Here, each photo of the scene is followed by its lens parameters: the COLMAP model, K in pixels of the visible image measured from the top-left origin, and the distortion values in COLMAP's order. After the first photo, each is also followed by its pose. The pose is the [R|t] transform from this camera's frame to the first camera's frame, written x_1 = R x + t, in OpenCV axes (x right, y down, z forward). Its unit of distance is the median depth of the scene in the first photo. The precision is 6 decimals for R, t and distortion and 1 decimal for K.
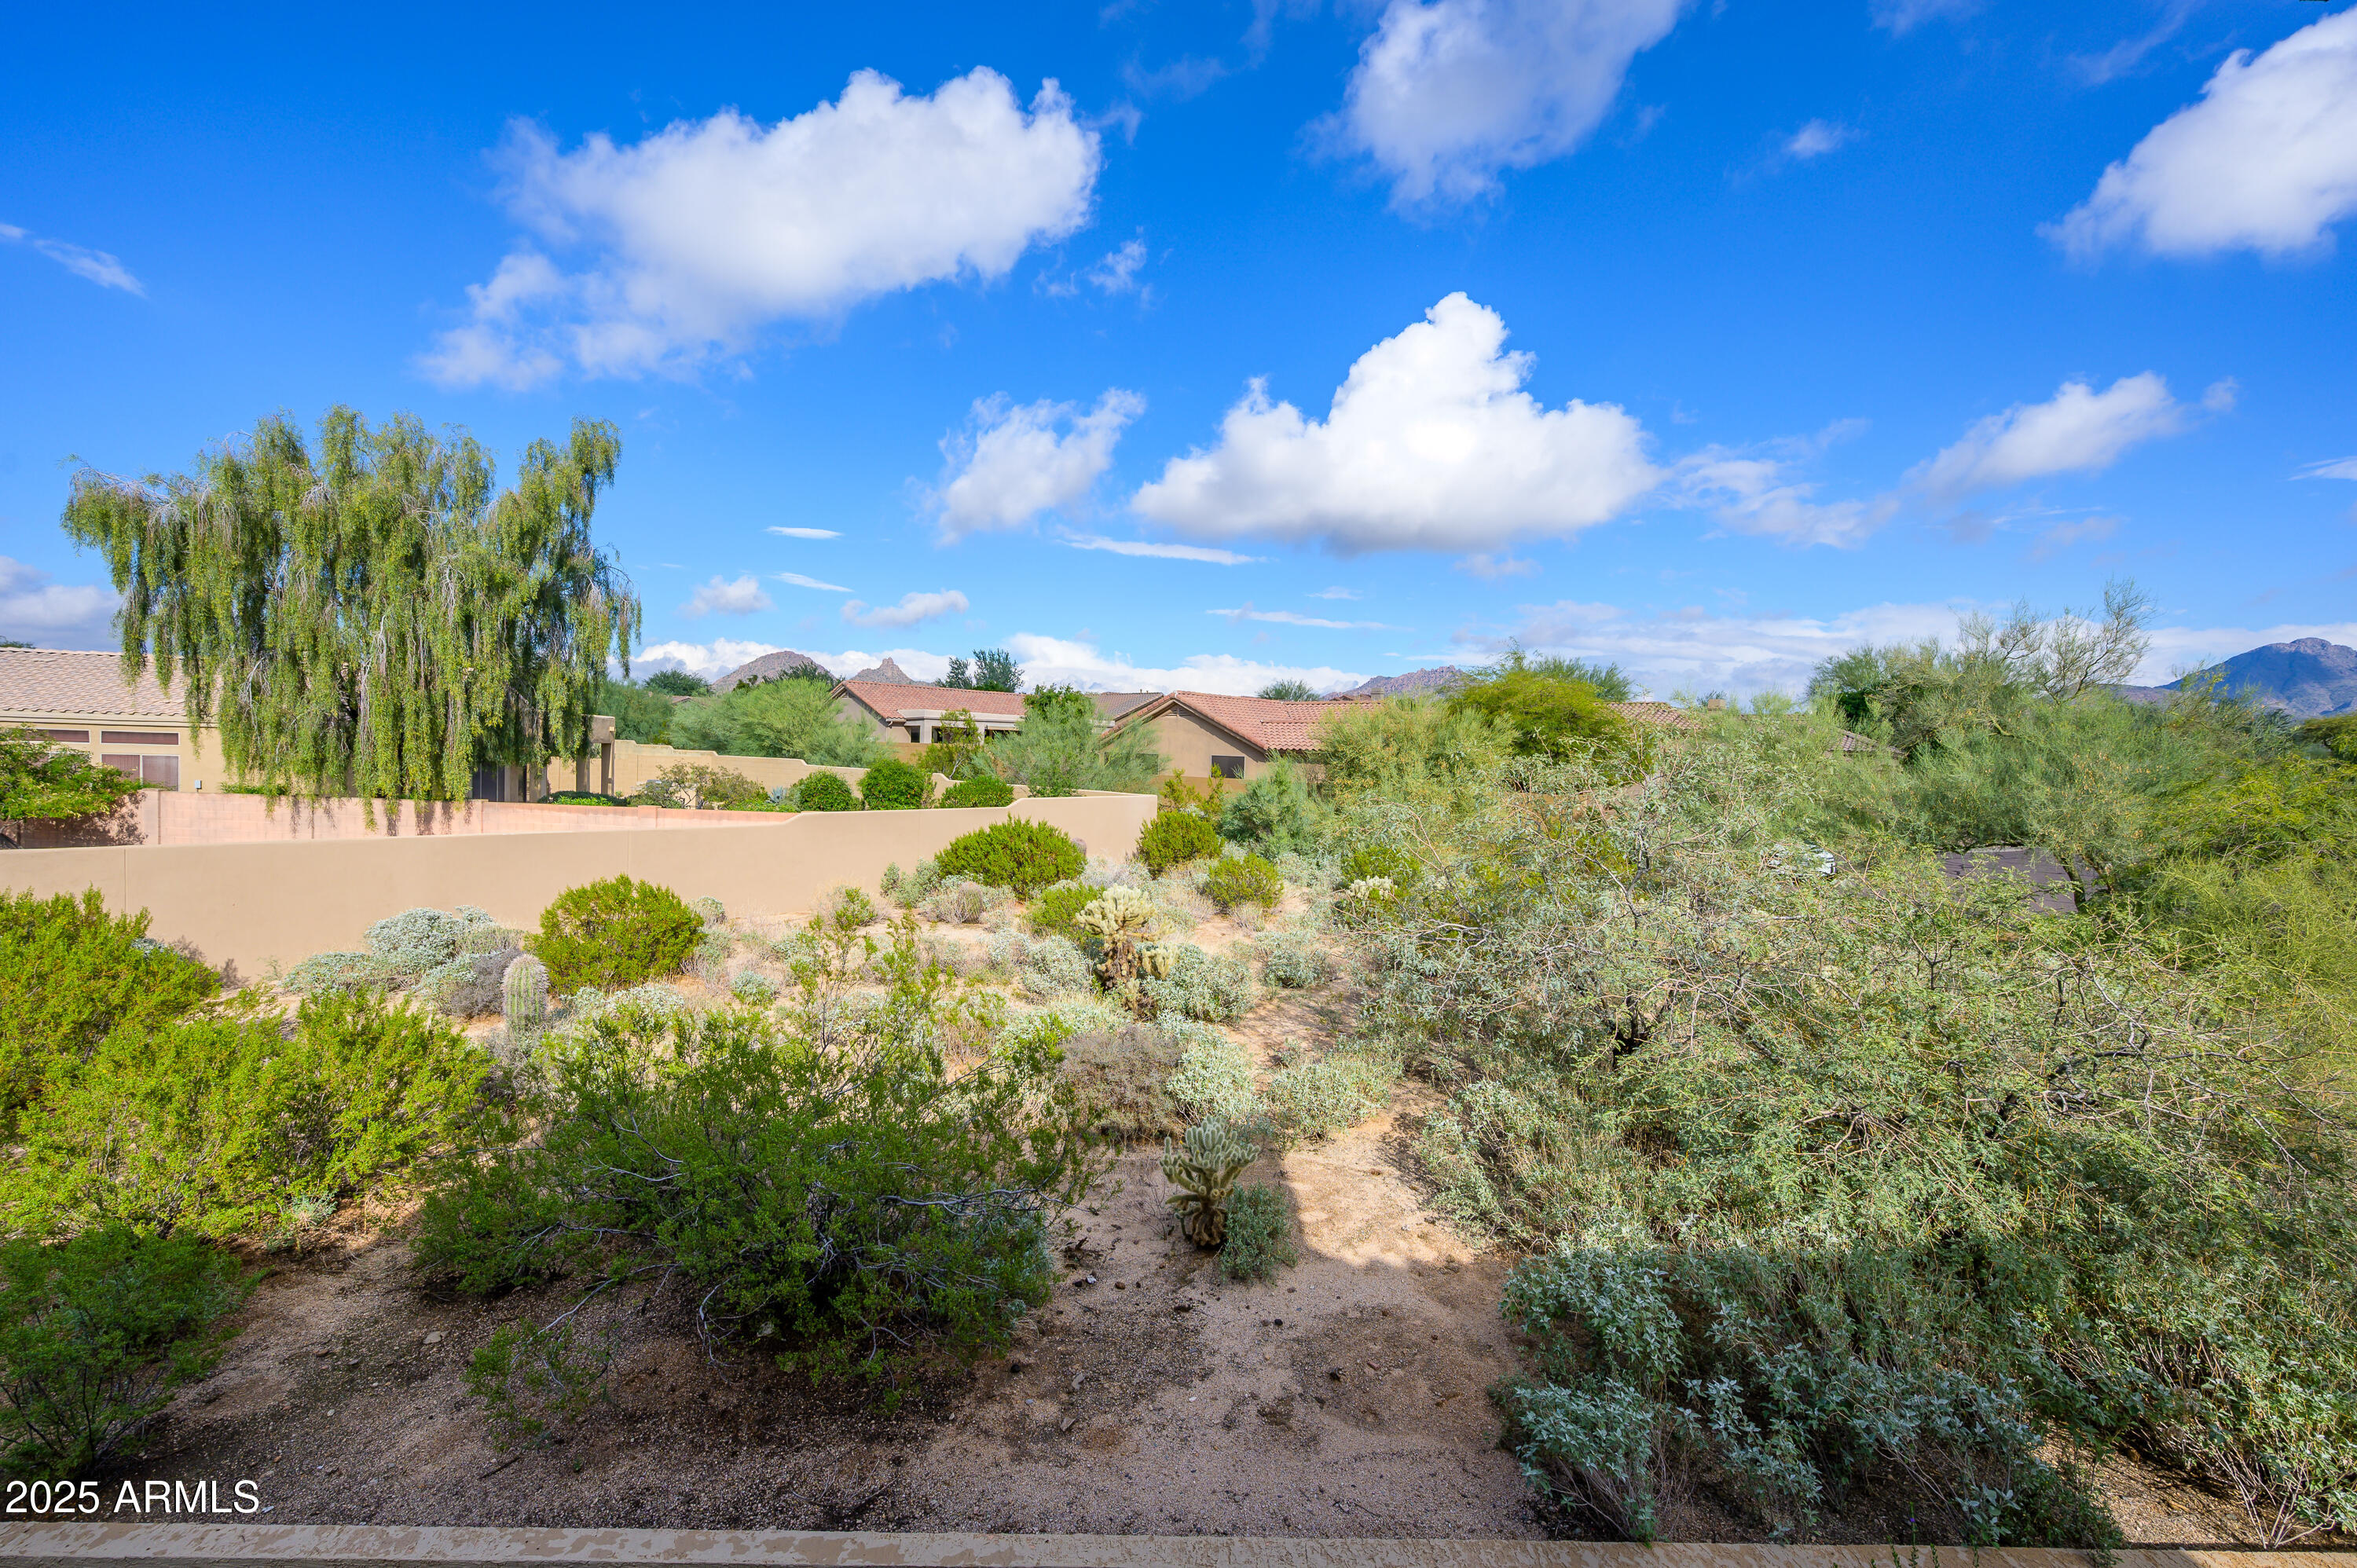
lens RADIAL K [[980.0, 0, 1177.3], [0, 980.0, 810.9], [0, 0, 1]] dist [-0.001541, -0.000277]
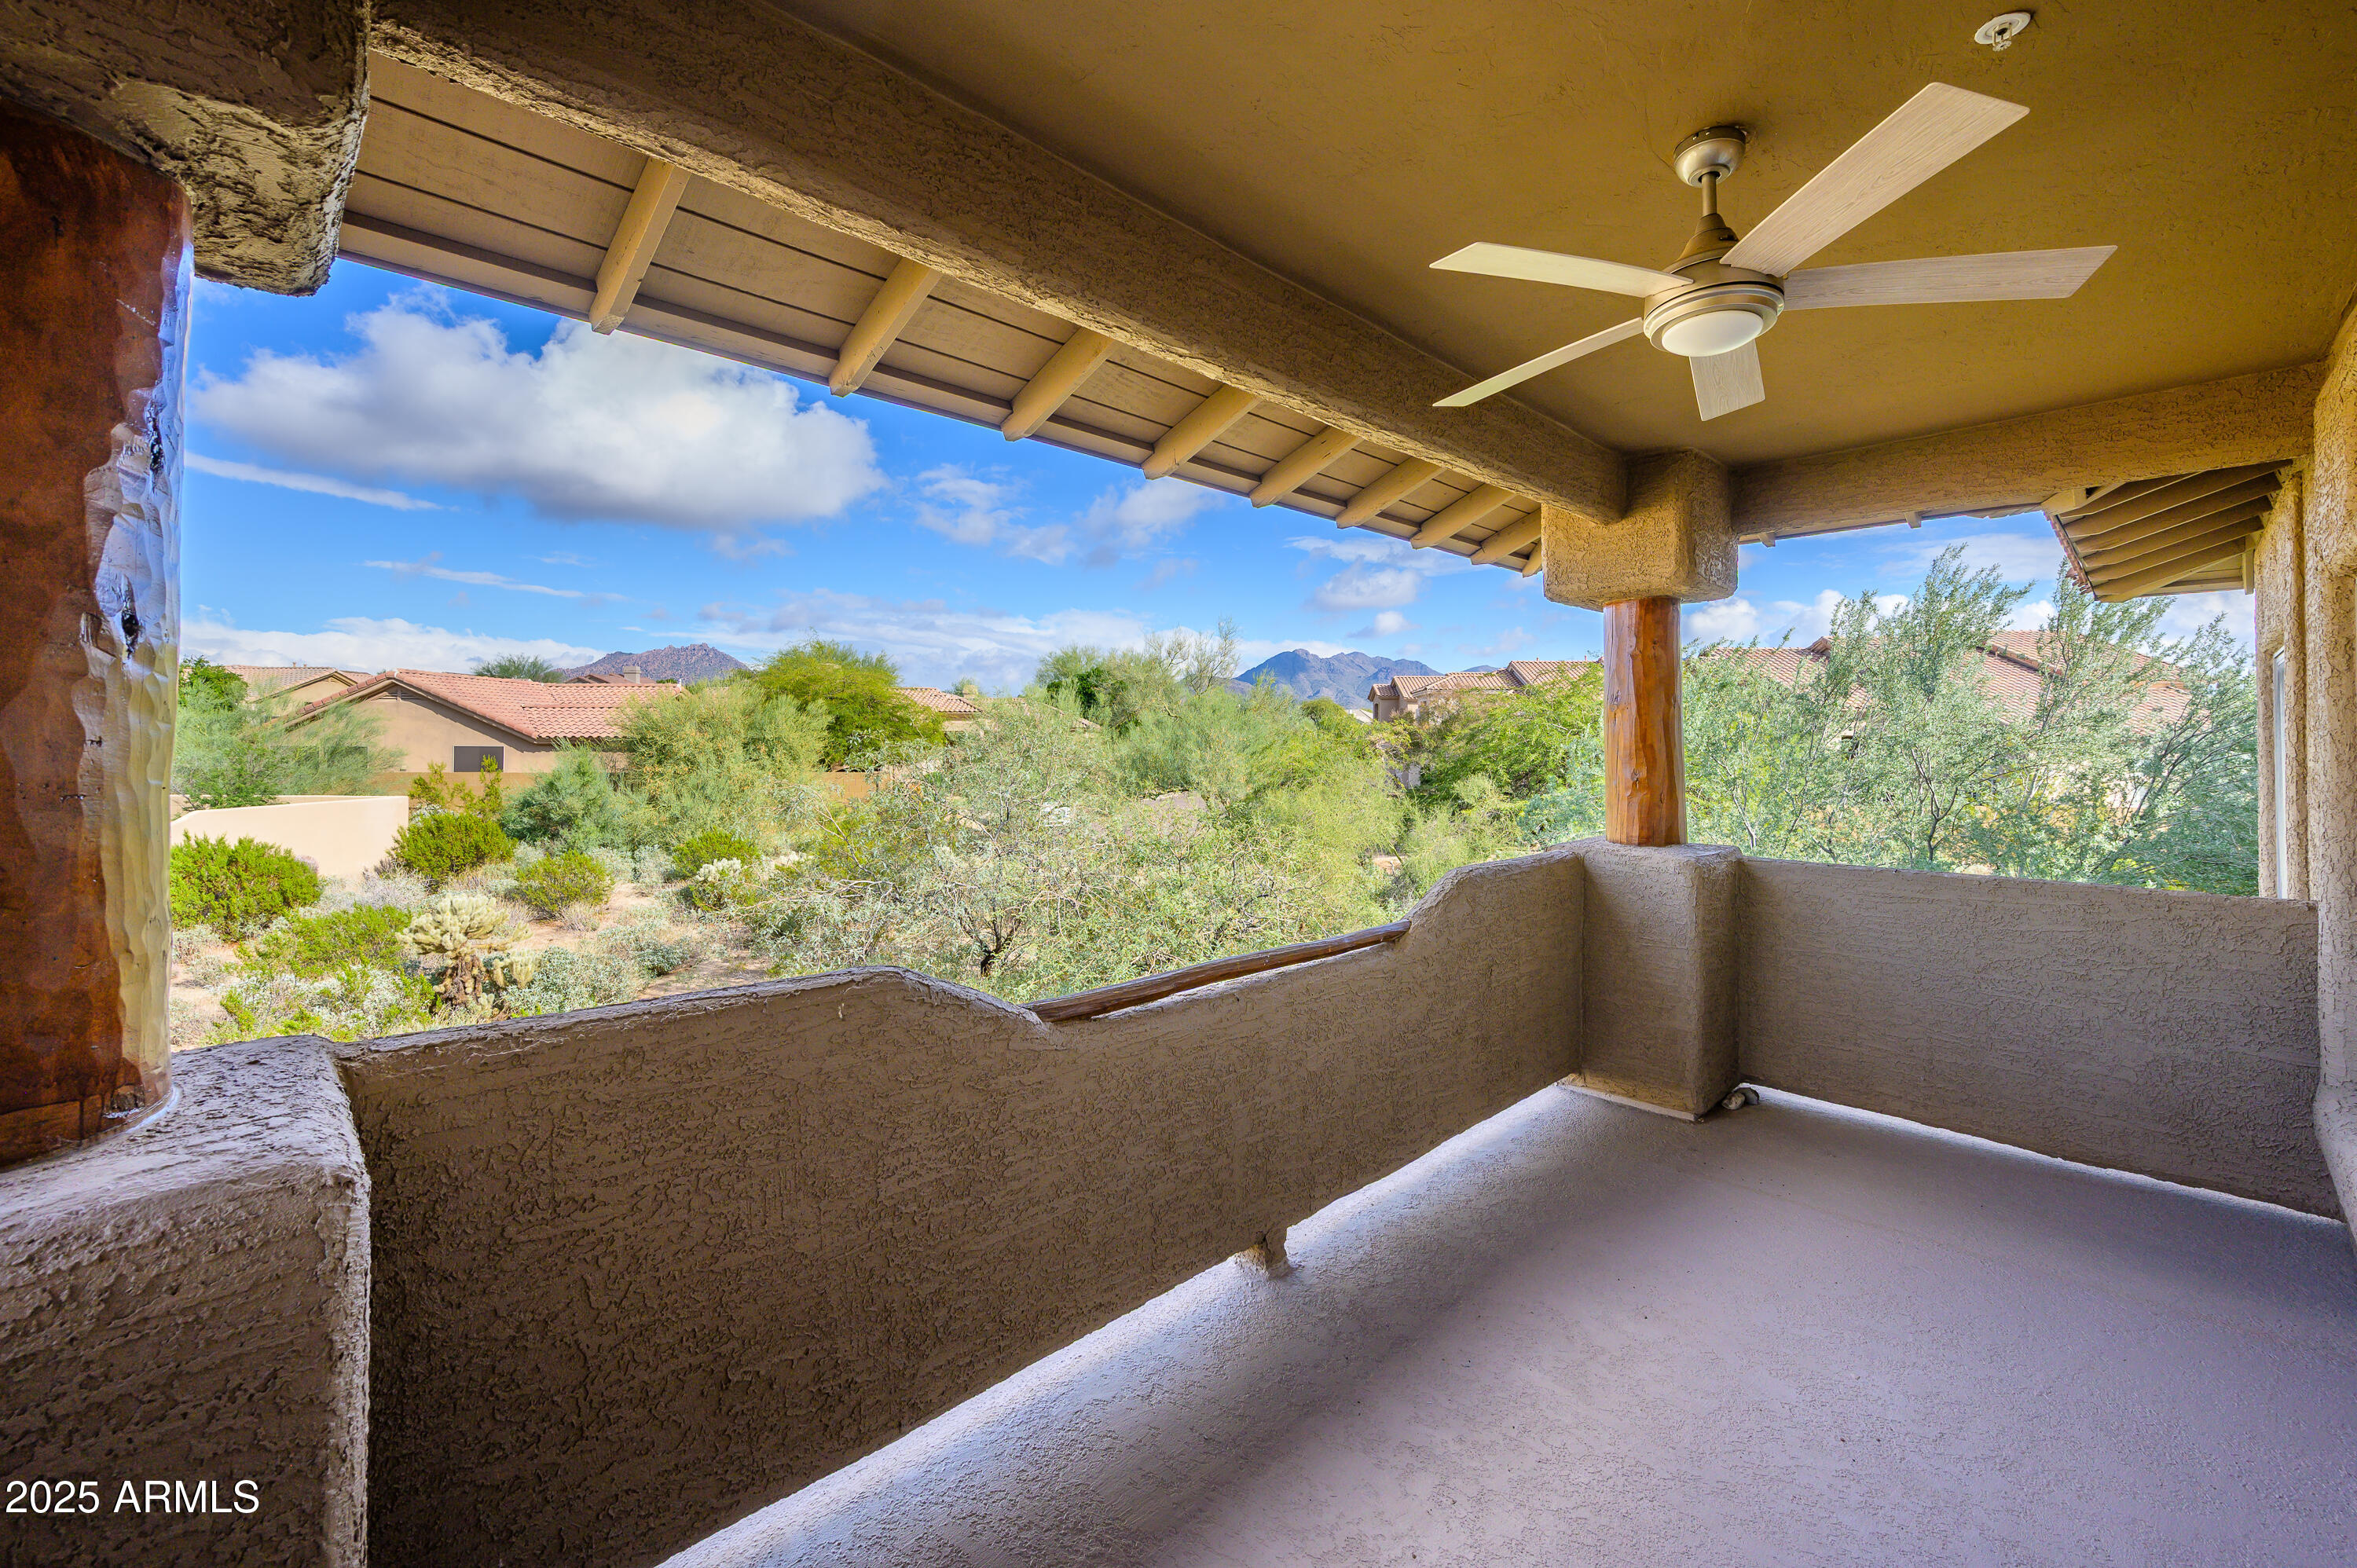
lens RADIAL K [[994.1, 0, 1178.8], [0, 994.1, 741.7], [0, 0, 1]] dist [-0.000072, -0.000023]
pose [[0.742315, -0.027599, 0.669482, -0.105273], [0.060694, 0.997814, -0.026162, 0.000171], [-0.667296, 0.060054, 0.742367, -0.078001]]
